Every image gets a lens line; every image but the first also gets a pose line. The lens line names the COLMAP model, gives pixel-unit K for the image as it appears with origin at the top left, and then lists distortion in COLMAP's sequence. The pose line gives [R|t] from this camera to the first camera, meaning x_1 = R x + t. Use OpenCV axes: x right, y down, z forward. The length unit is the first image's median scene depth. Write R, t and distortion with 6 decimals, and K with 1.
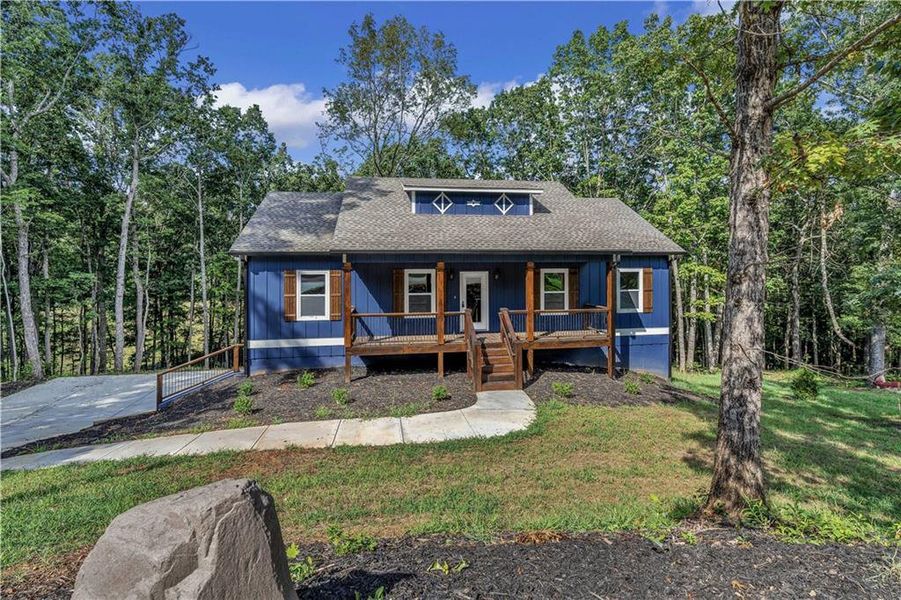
lens RADIAL K [[451.3, 0, 451.8], [0, 451.3, 263.9], [0, 0, 1]] dist [0.001699, 0.000083]
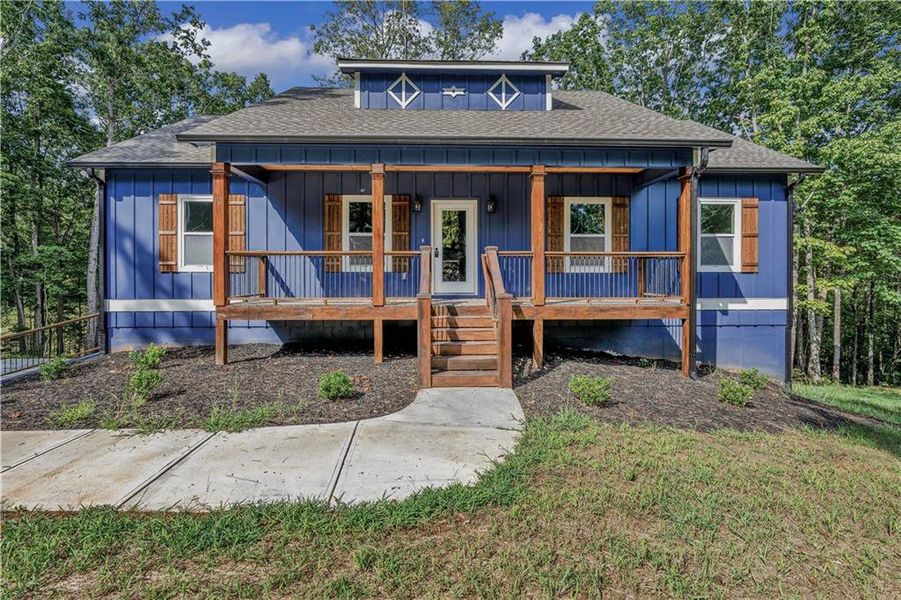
lens RADIAL K [[424.7, 0, 449.3], [0, 424.7, 276.5], [0, 0, 1]] dist [-0.002102, 0.000279]
pose [[0.990467, 0.004066, -0.137692, 0.127555], [-0.004414, 0.999988, -0.002227, 0.127634], [0.137681, 0.002813, 0.990473, 0.424812]]
